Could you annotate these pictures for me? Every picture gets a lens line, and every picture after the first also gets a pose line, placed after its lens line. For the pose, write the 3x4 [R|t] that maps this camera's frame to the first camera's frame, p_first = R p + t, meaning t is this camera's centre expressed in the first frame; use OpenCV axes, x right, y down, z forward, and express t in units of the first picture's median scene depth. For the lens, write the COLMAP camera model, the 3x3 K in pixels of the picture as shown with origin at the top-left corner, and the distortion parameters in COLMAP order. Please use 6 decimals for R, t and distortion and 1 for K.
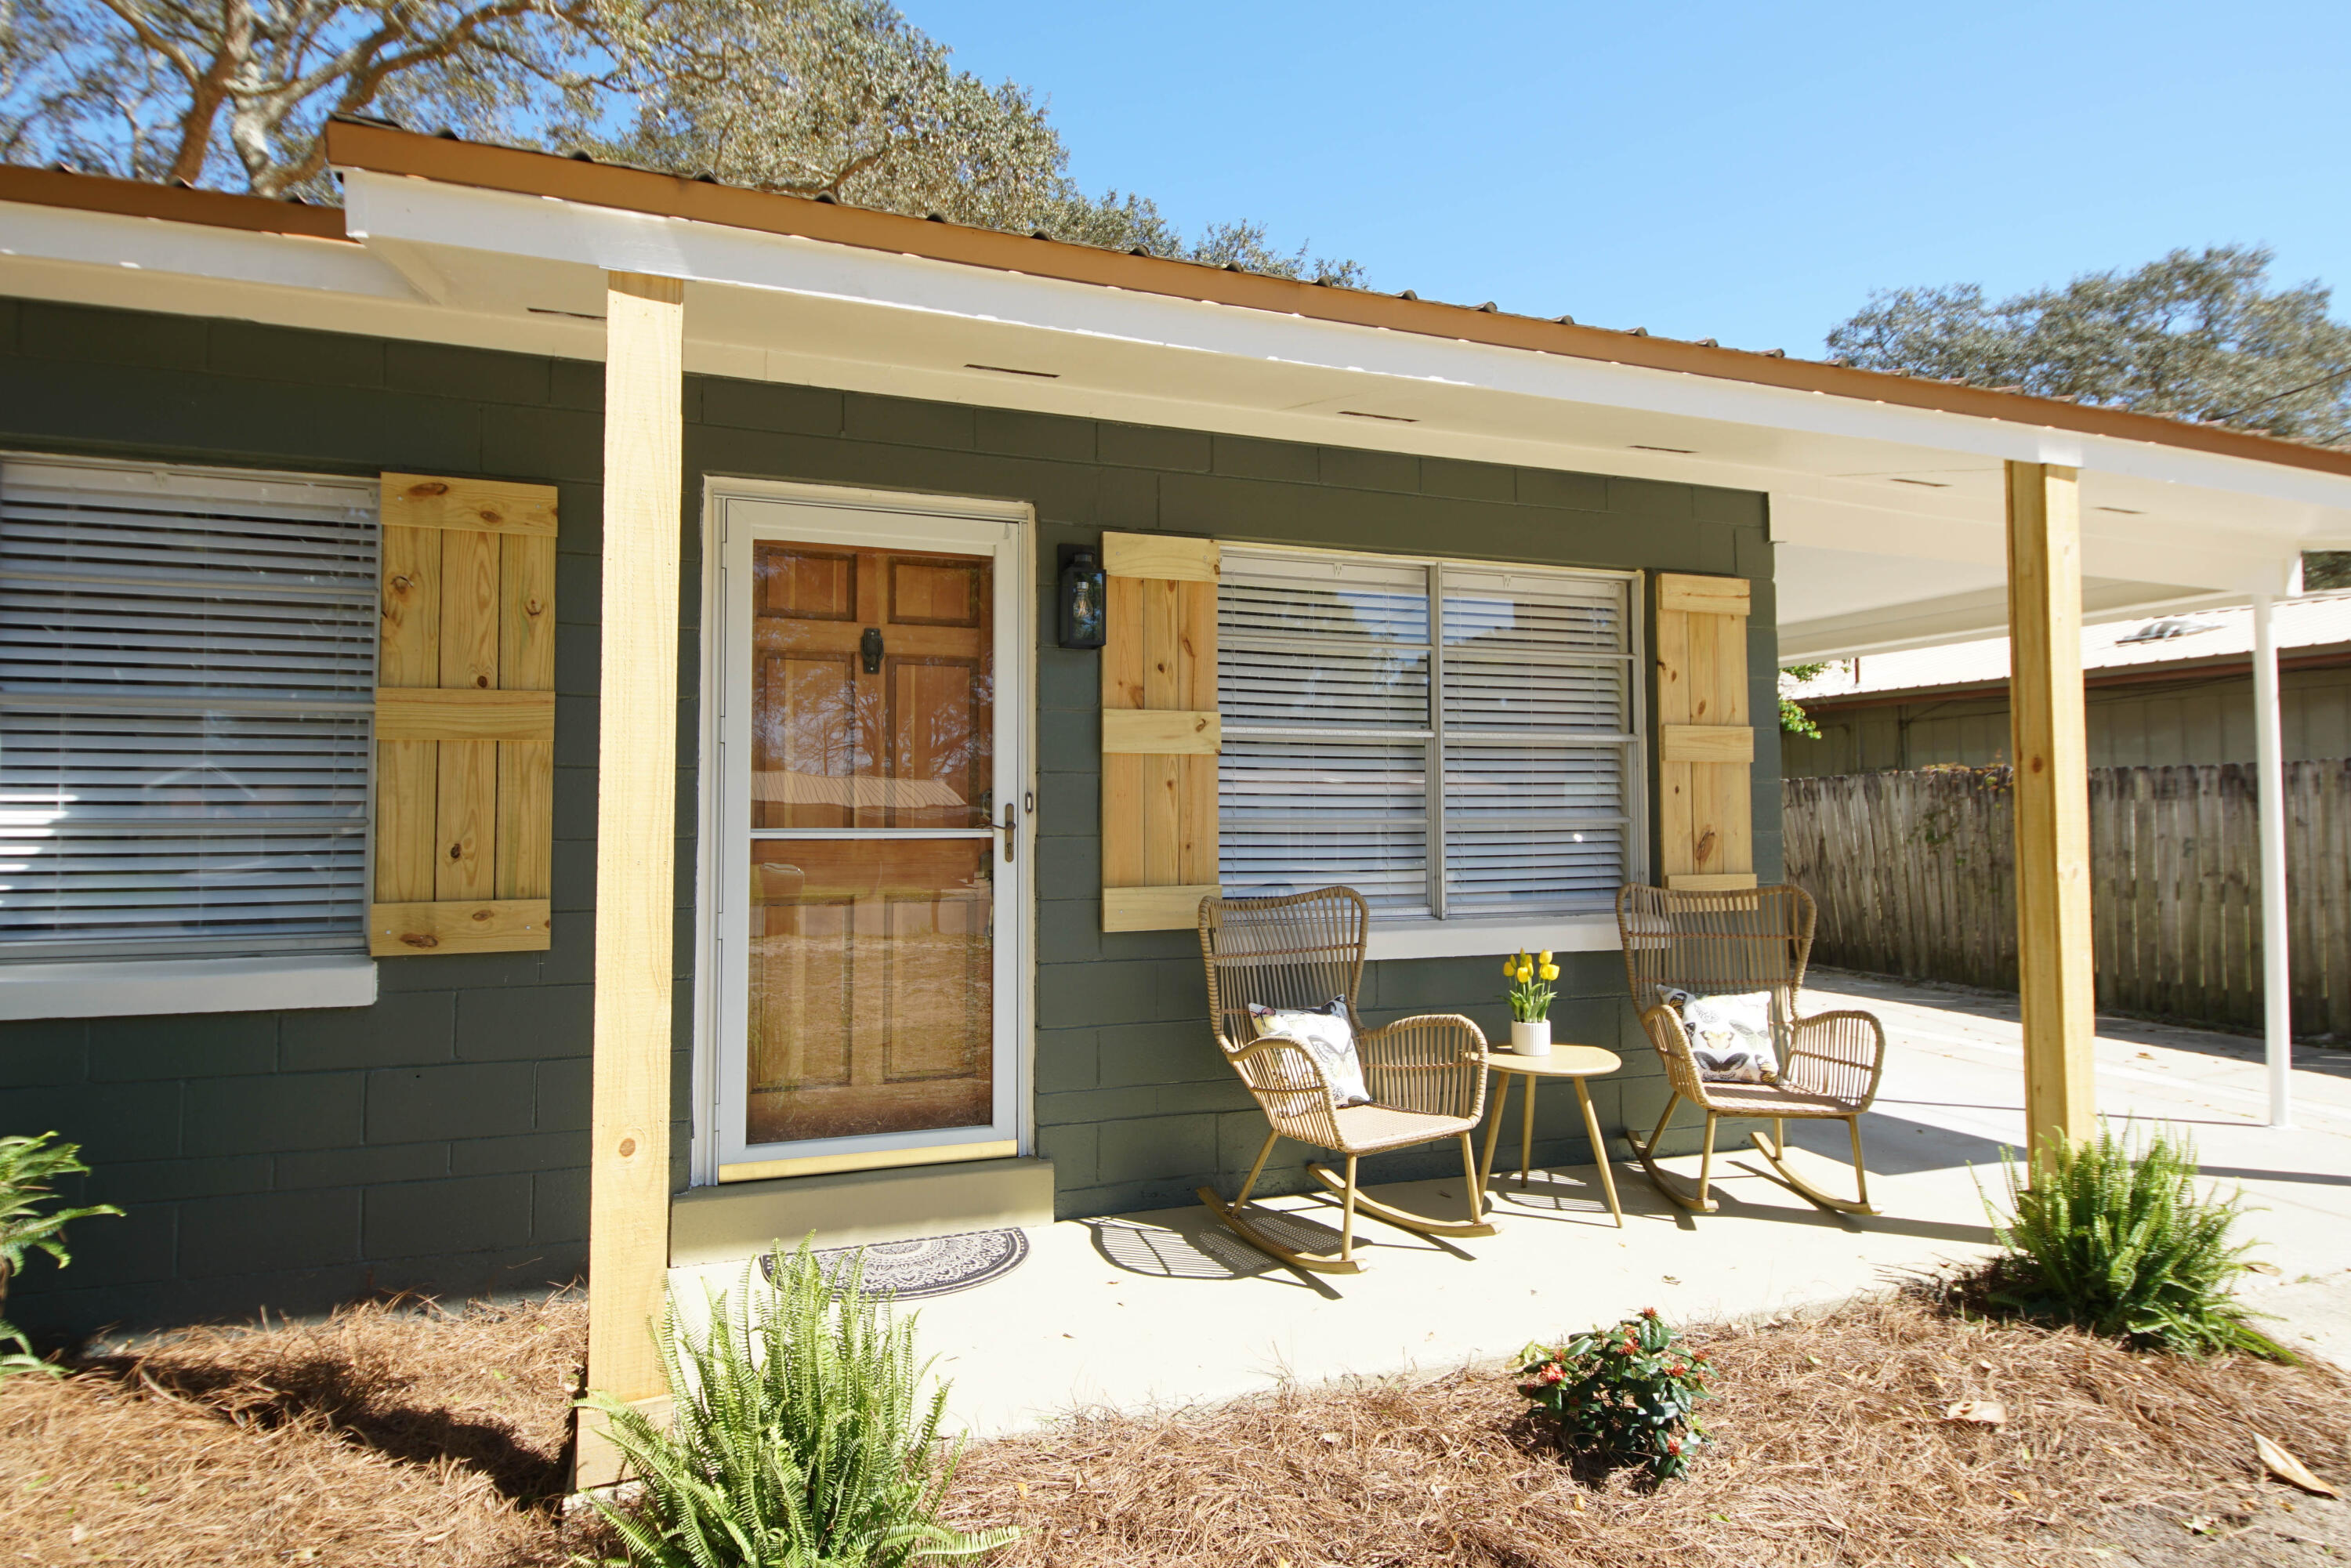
lens RADIAL K [[1256.1, 0, 1155.4], [0, 1256.1, 780.6], [0, 0, 1]] dist [0.032169, -0.029352]
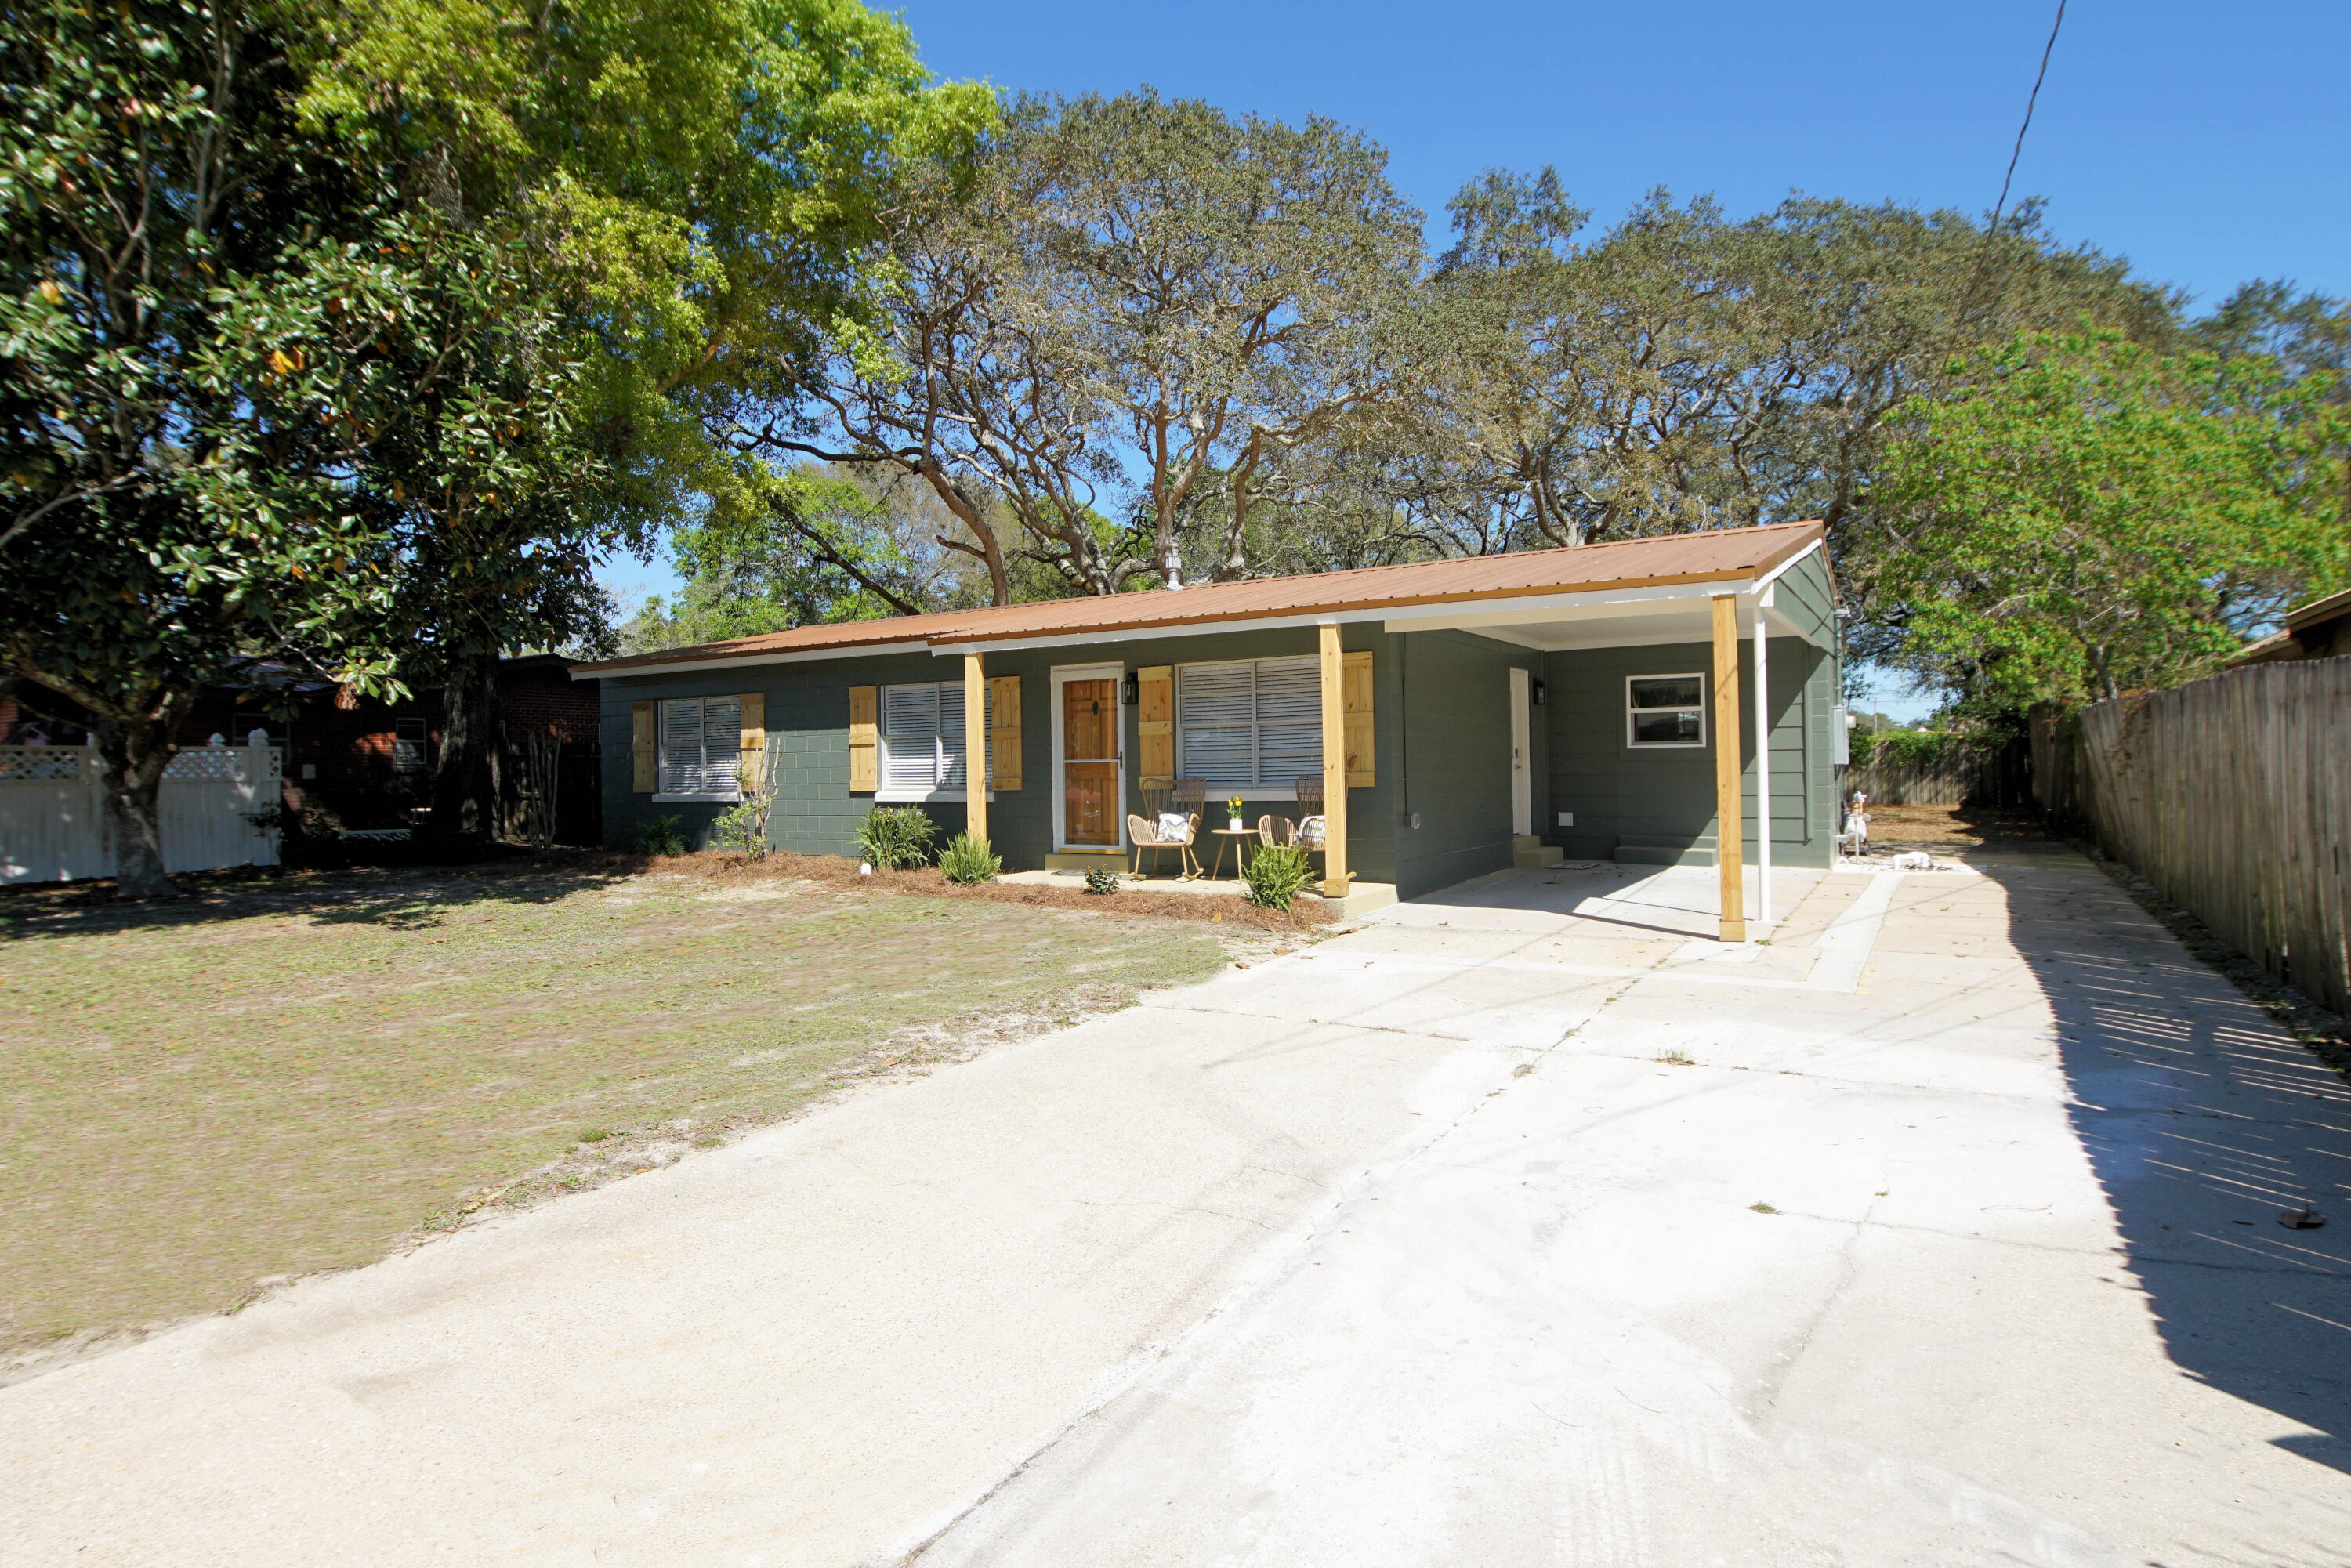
lens RADIAL K [[1256.1, 0, 1168.9], [0, 1256.1, 780.6], [0, 0, 1]] dist [0.032169, -0.029352]
pose [[0.624639, -0.003750, -0.780905, 2.536216], [0.040214, 0.998816, 0.027370, 0.008575], [0.779878, -0.048500, 0.624050, -0.984304]]
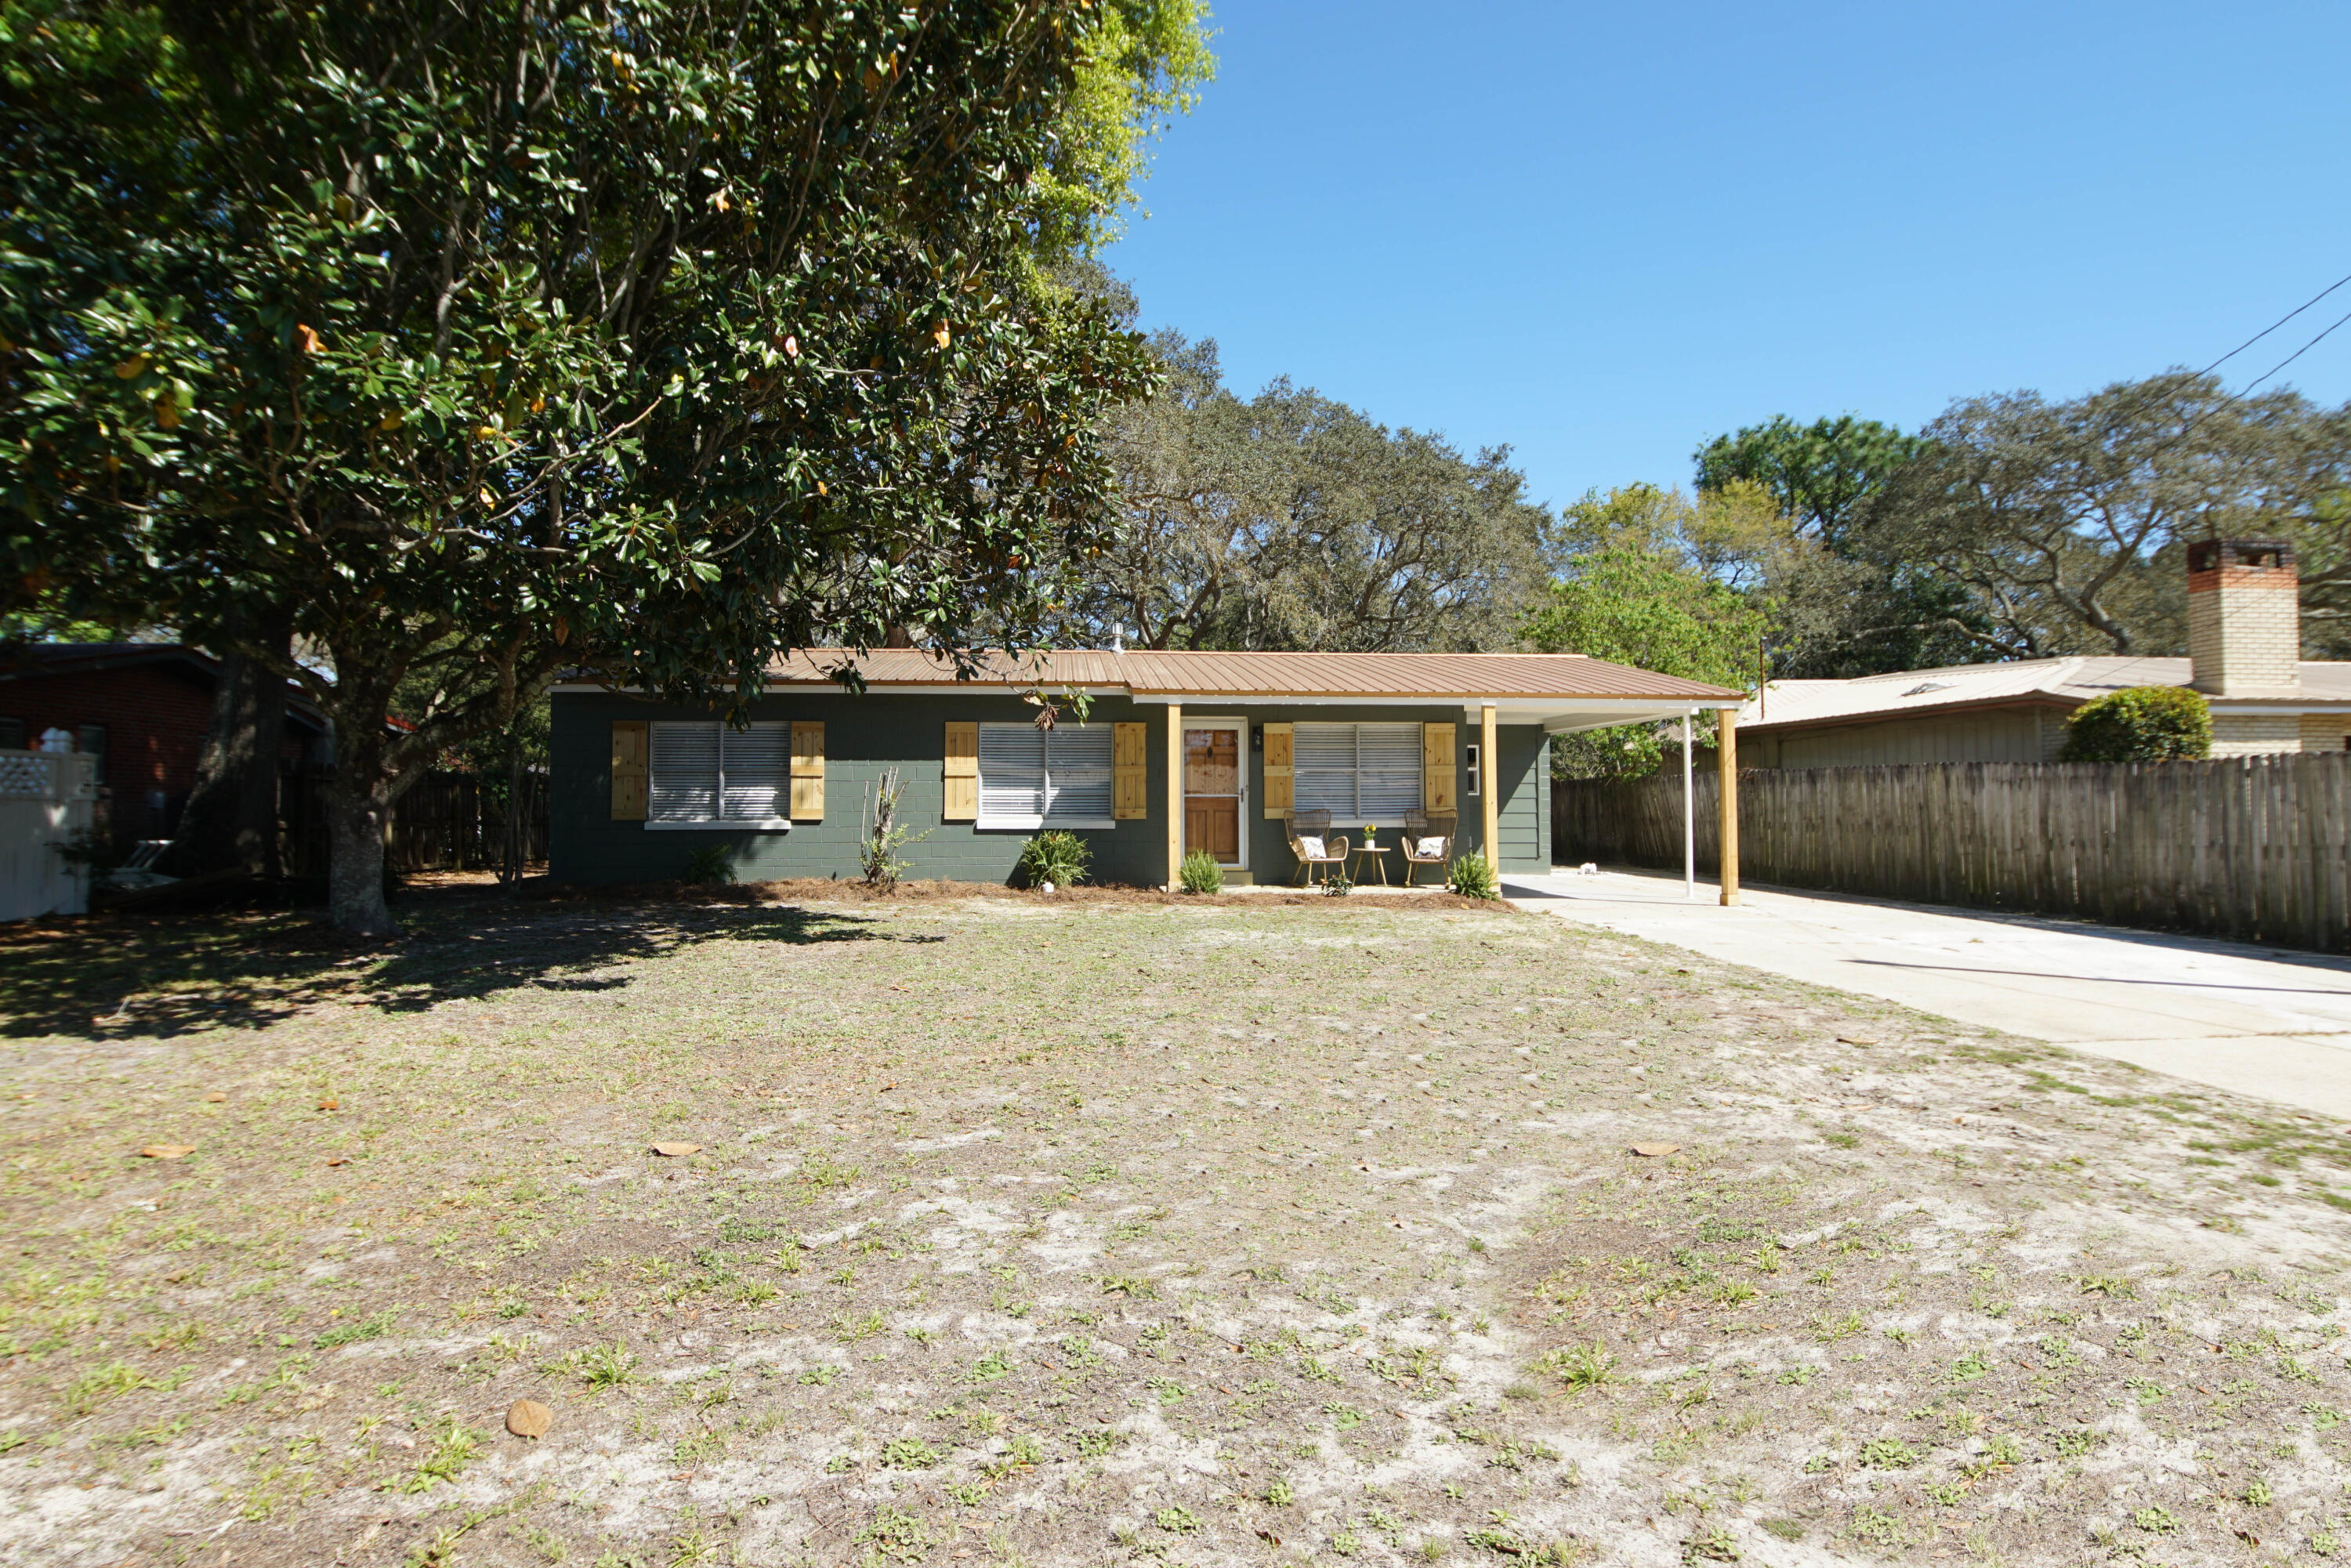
lens RADIAL K [[1256.1, 0, 1167.0], [0, 1256.1, 793.5], [0, 0, 1]] dist [0.032169, -0.029352]
pose [[0.967412, -0.006982, -0.253110, 0.694901], [0.011113, 0.999827, 0.014894, -0.029712], [0.252963, -0.017222, 0.967323, -3.086313]]
